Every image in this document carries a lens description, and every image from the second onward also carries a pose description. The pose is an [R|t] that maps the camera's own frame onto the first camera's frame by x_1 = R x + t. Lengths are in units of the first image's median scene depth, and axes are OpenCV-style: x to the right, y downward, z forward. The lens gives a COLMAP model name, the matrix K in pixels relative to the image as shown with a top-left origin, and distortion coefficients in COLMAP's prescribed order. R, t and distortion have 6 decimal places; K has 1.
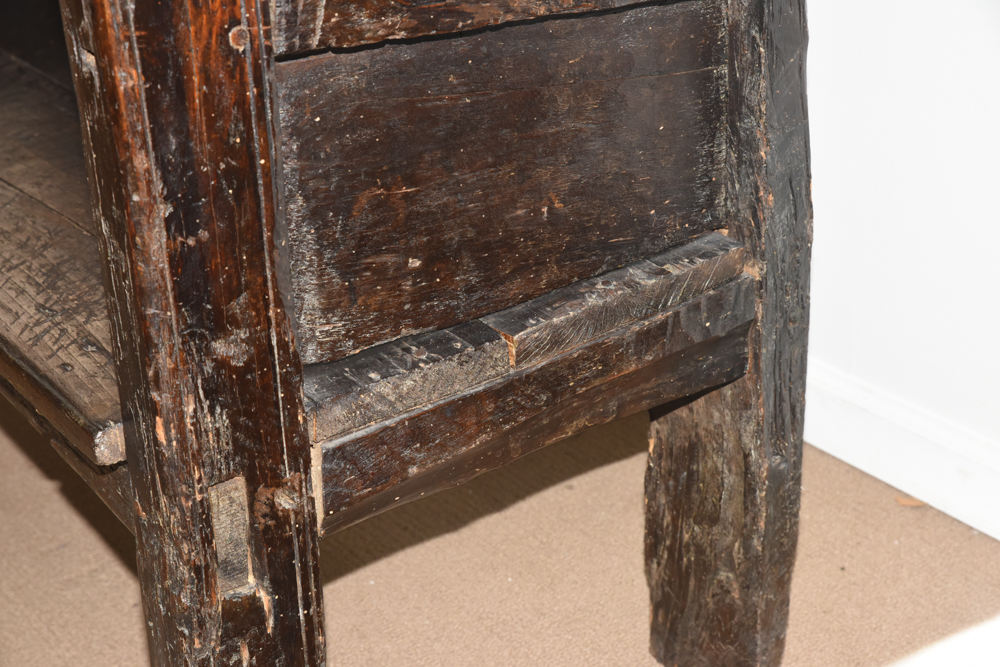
lens RADIAL K [[1774.5, 0, 501.3], [0, 1774.5, 334.9], [0, 0, 1]] dist [0.138480, 0.000000]
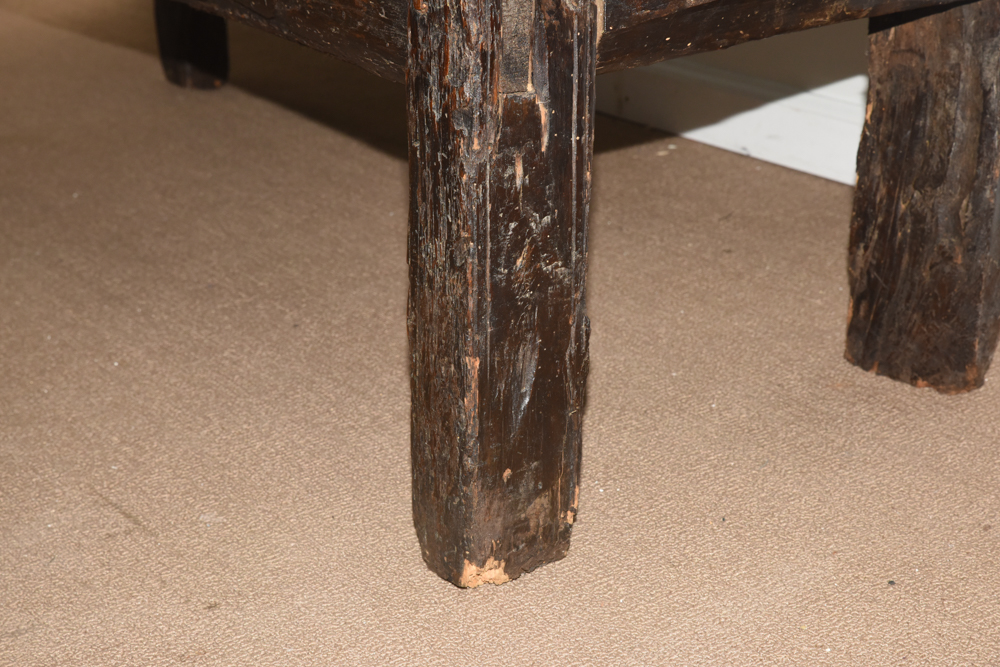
lens RADIAL K [[1774.5, 0, 502.0], [0, 1774.5, 334.3], [0, 0, 1]] dist [0.138480, 0.000000]
pose [[0.999495, 0.027517, 0.015885, -0.148770], [-0.026513, 0.997826, -0.060331, 0.291310], [-0.017511, 0.059880, 0.998052, 0.056186]]
